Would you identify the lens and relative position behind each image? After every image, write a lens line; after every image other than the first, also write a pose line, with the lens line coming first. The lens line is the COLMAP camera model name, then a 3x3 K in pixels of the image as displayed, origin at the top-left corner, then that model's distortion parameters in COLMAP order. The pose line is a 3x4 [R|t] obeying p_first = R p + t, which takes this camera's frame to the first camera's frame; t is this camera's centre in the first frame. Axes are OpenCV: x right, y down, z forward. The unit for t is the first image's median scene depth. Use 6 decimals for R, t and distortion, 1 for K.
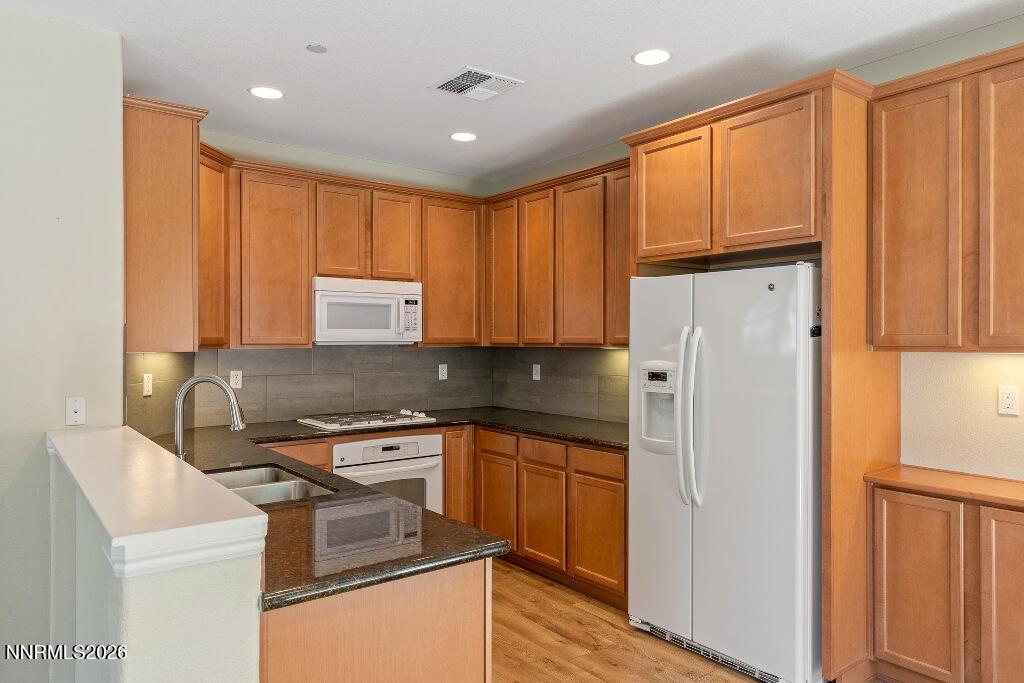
lens RADIAL K [[692.2, 0, 509.4], [0, 692.2, 343.9], [0, 0, 1]] dist [-0.001884, 0.001077]
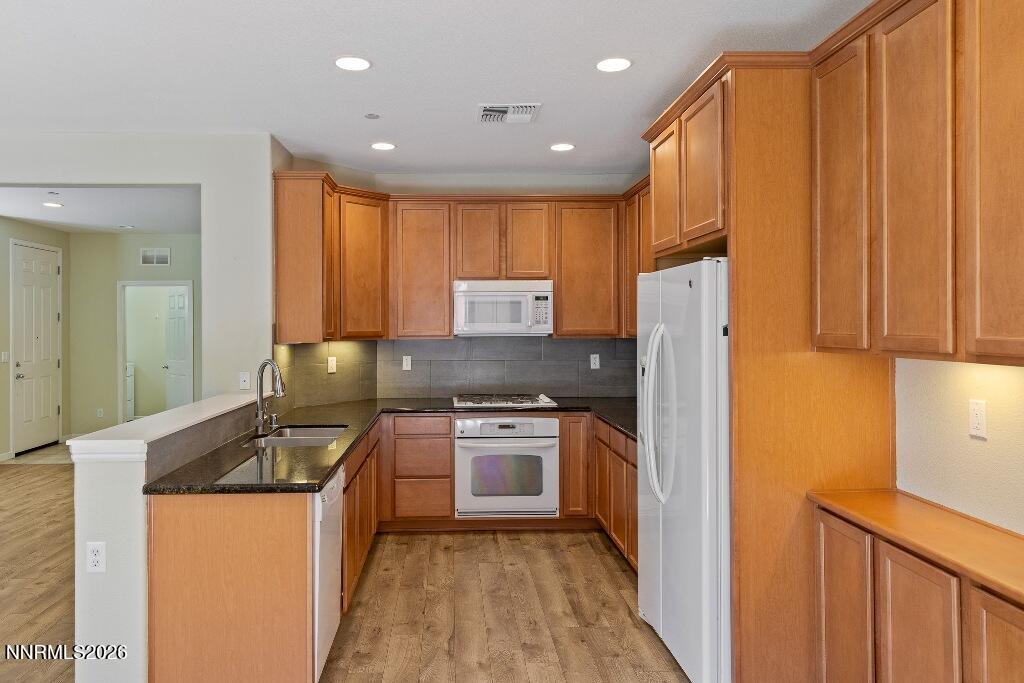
lens RADIAL K [[692.2, 0, 447.2], [0, 692.2, 324.3], [0, 0, 1]] dist [-0.001884, 0.001077]
pose [[0.805167, -0.004080, -0.593034, 0.419516], [0.000430, 0.999980, -0.006295, -0.011856], [0.593048, 0.004813, 0.805153, 0.010075]]
